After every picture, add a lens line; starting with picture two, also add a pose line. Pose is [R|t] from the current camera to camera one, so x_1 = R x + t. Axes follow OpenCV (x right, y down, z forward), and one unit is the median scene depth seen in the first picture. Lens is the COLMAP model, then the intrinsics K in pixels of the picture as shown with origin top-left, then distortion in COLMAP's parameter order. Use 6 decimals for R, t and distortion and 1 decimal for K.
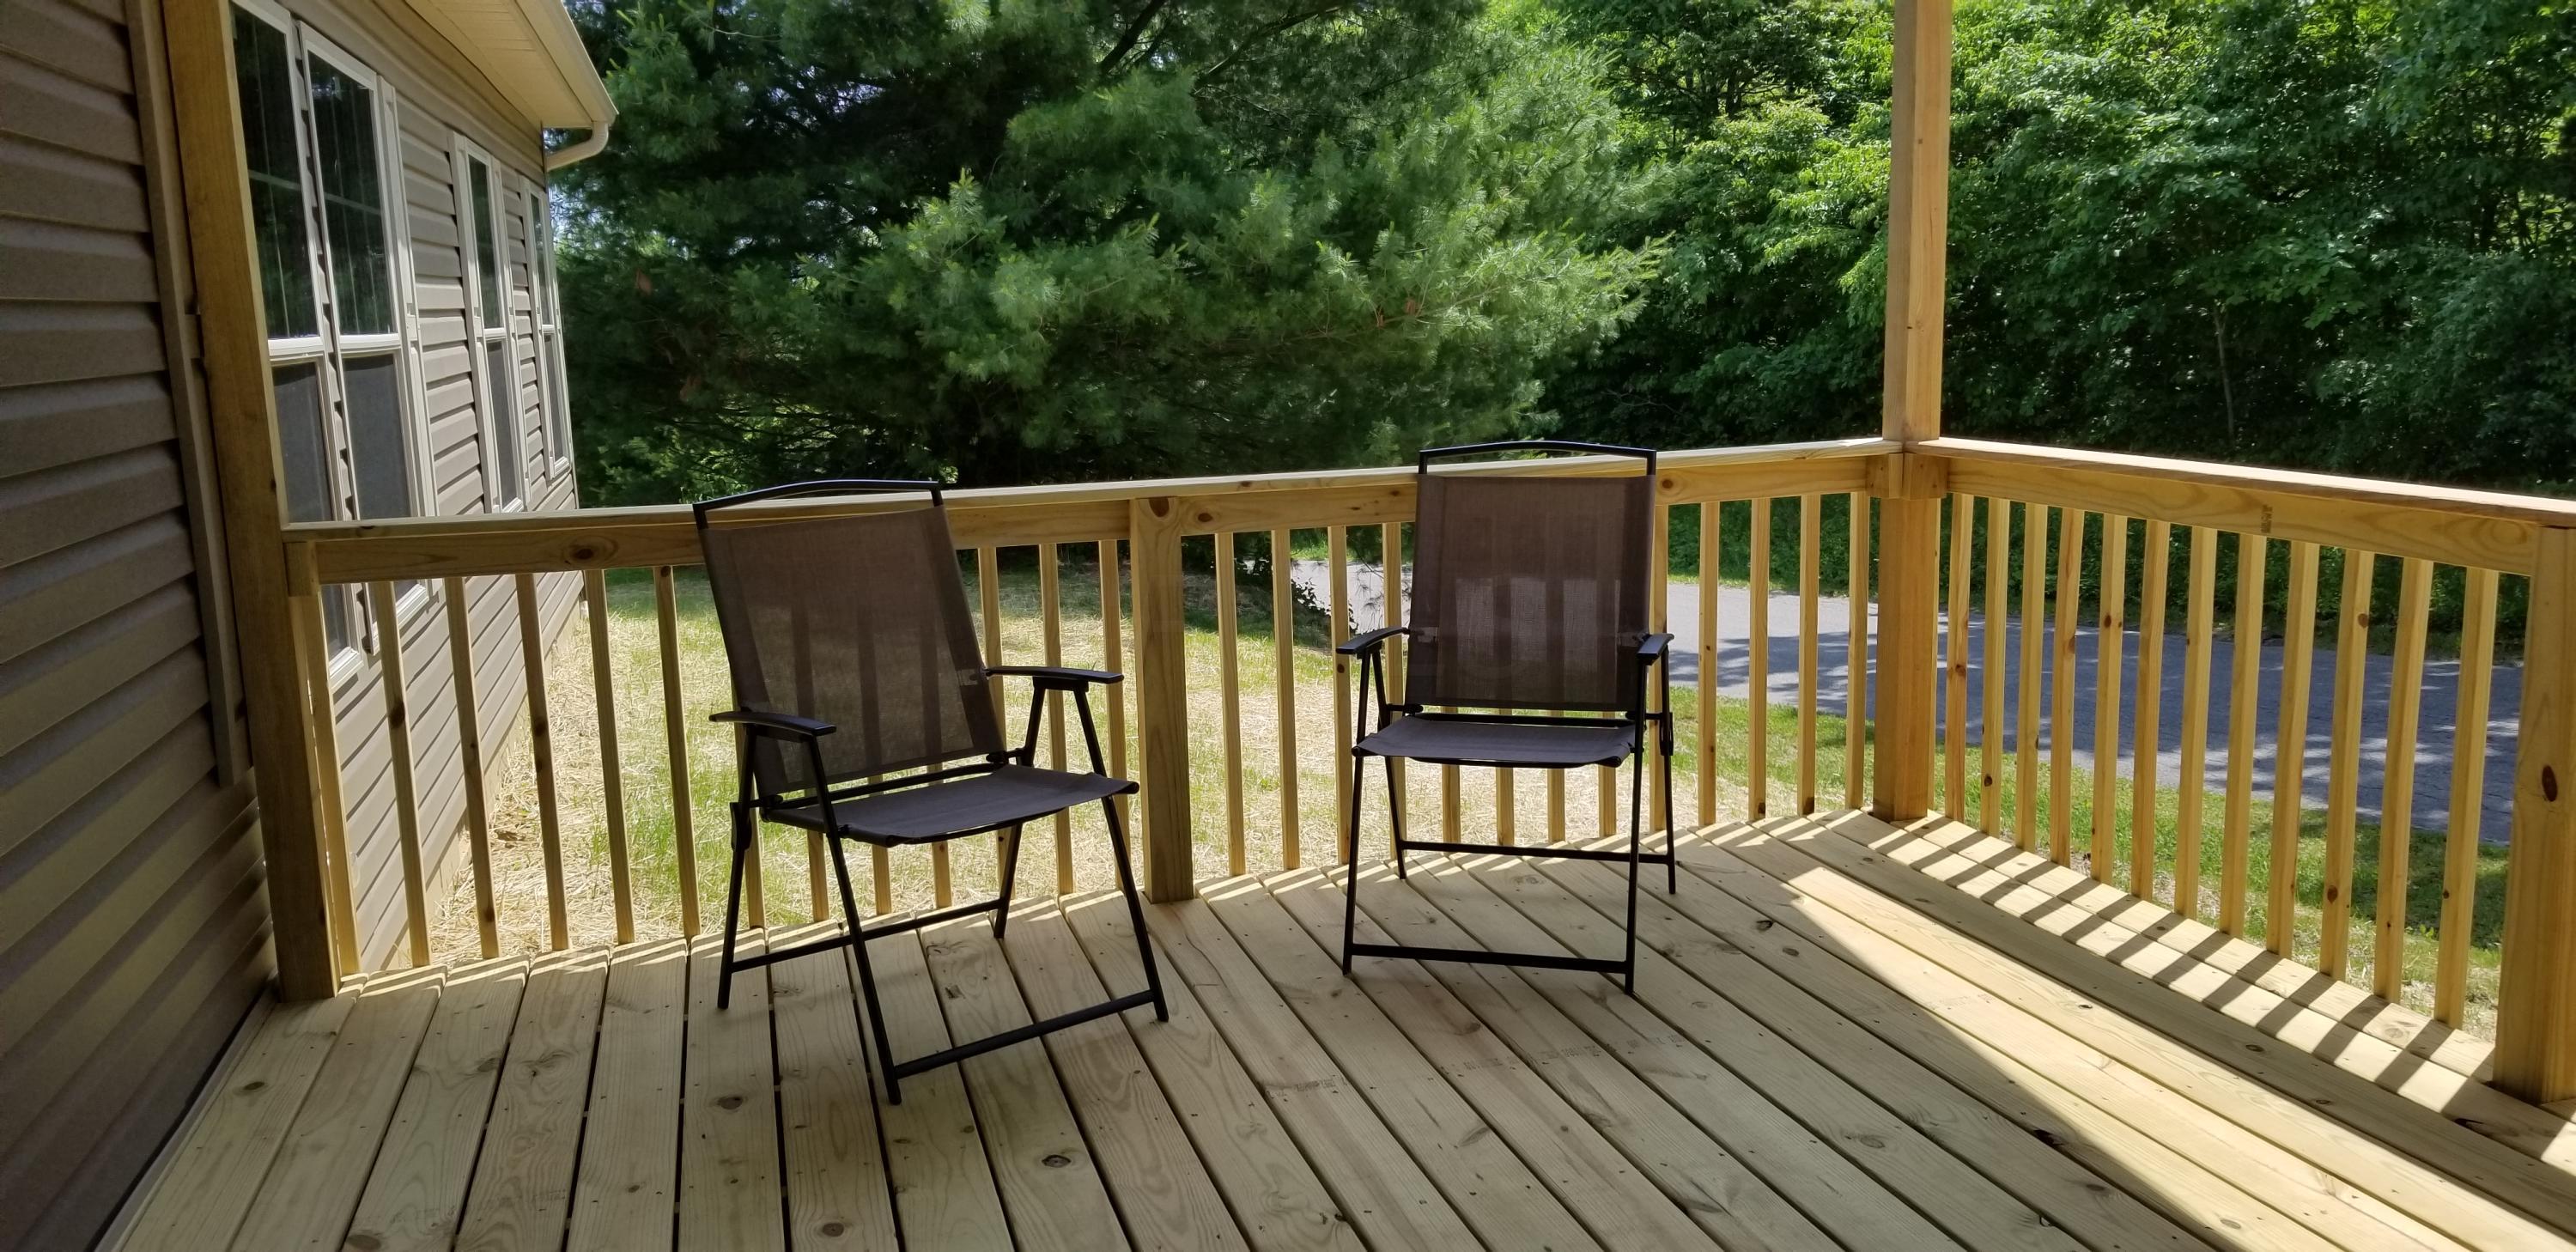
lens RADIAL K [[2010.8, 0, 1288.0], [0, 2010.8, 626.0], [0, 0, 1]] dist [0.058700, -0.115995]
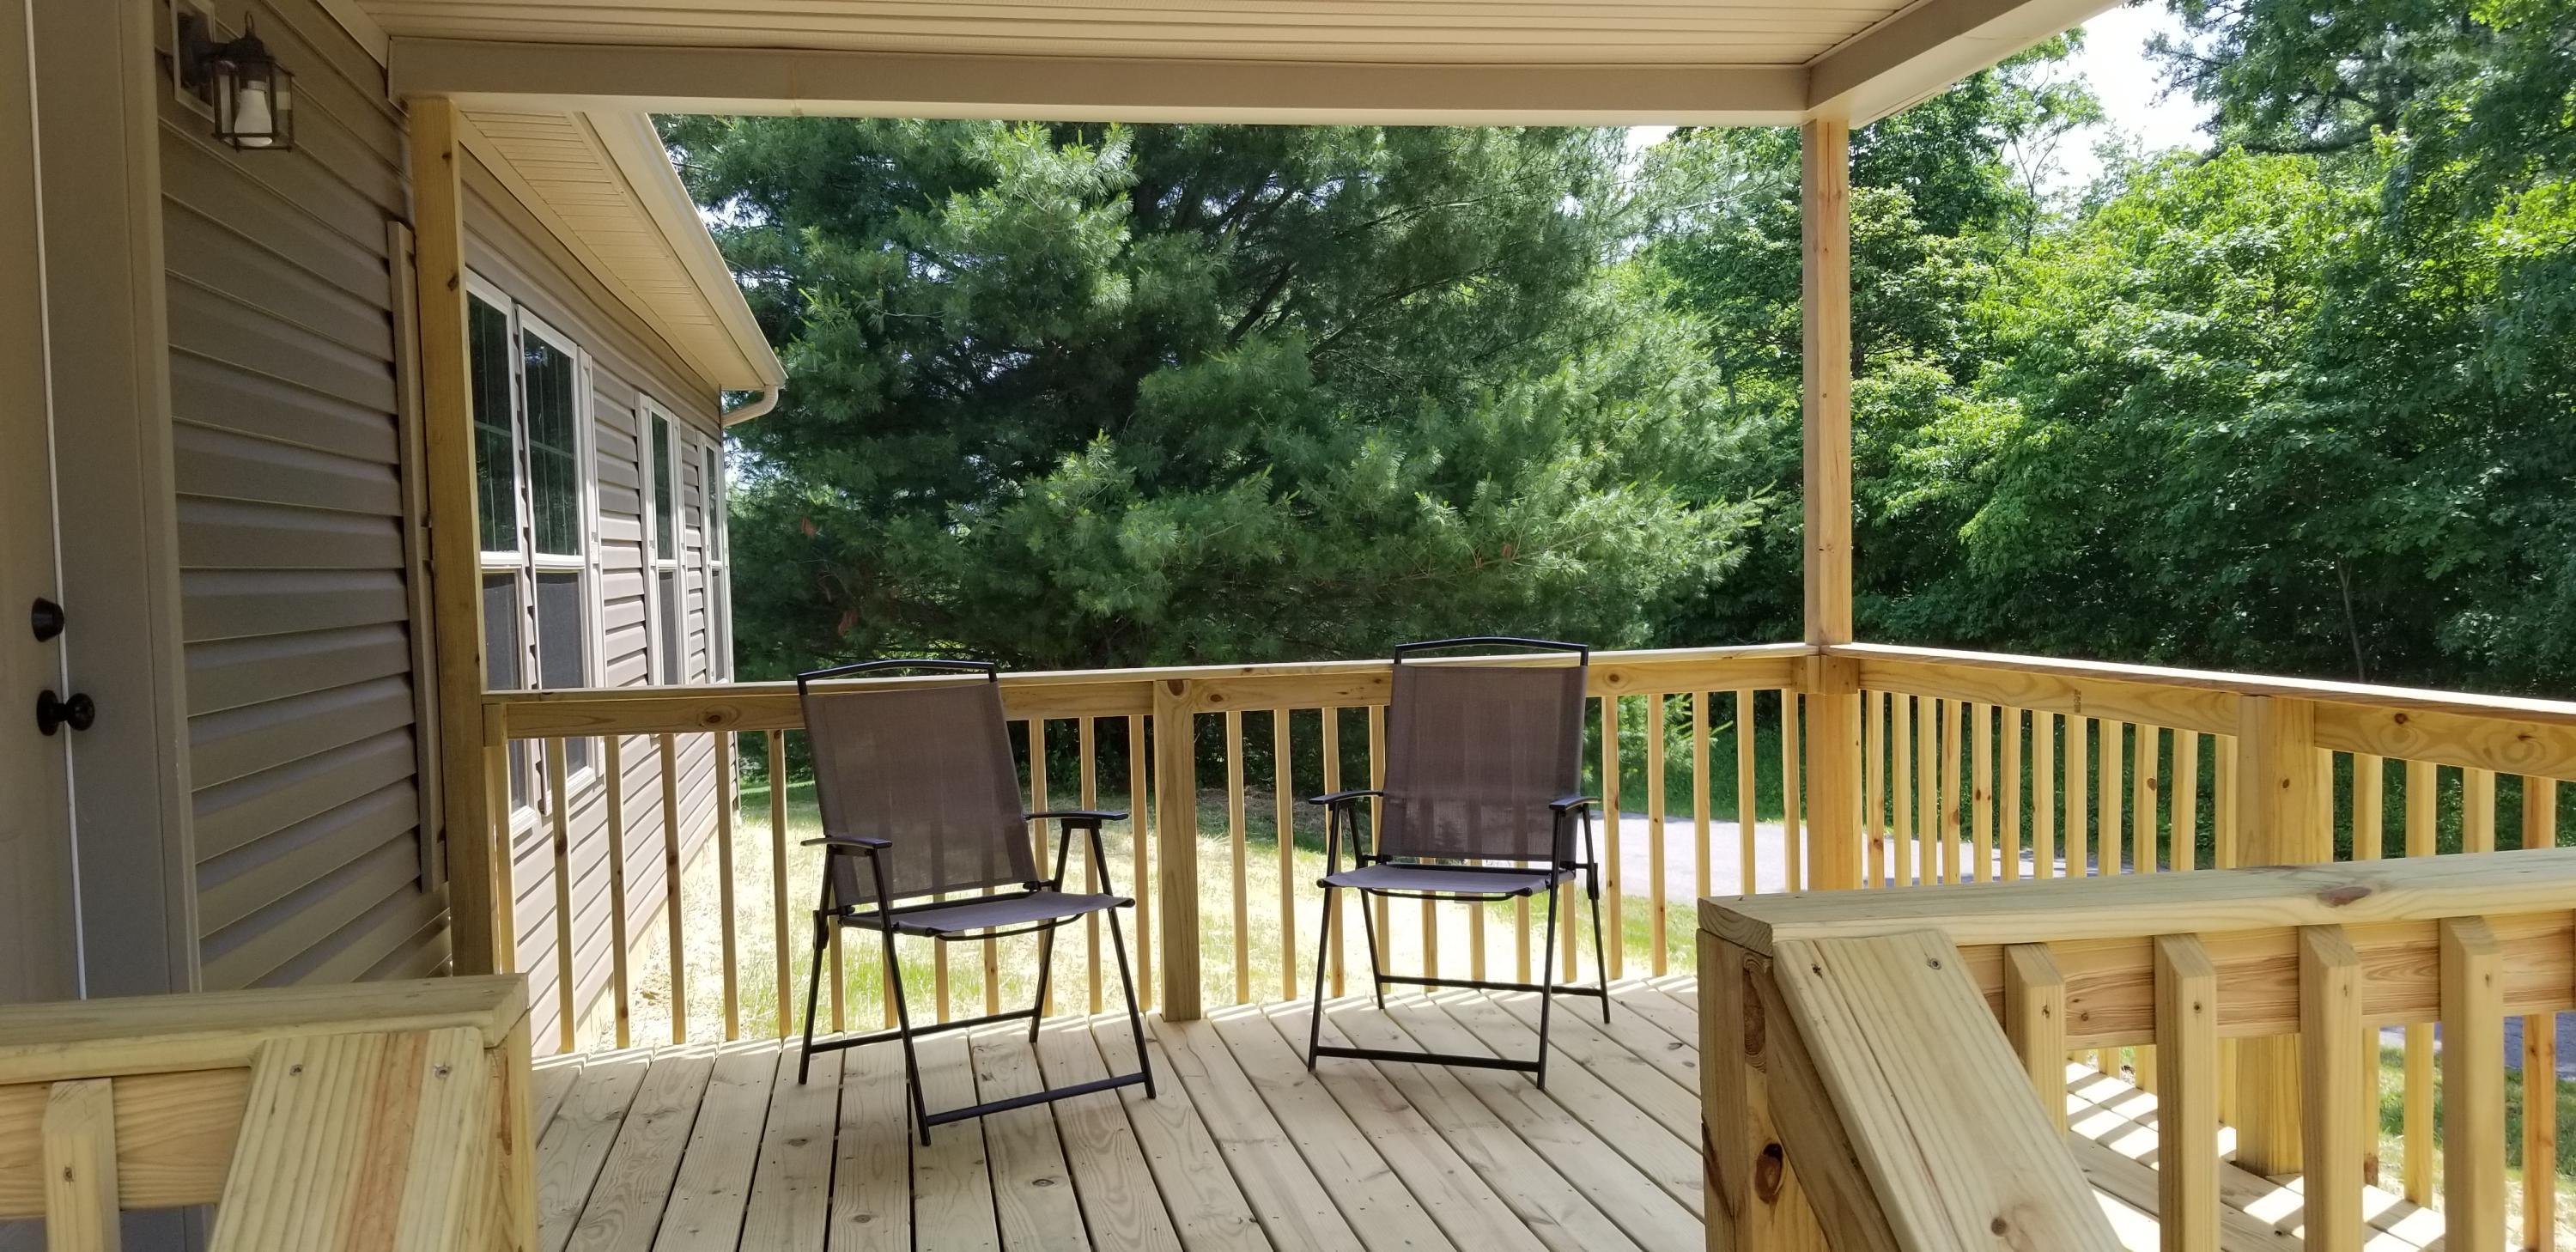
lens RADIAL K [[2001.4, 0, 1285.7], [0, 2001.4, 640.2], [0, 0, 1]] dist [0.054840, -0.110088]
pose [[0.996981, 0.006630, -0.077356, 0.072592], [-0.015627, 0.993094, -0.116279, 0.039116], [0.076051, 0.117136, 0.990200, -0.151413]]
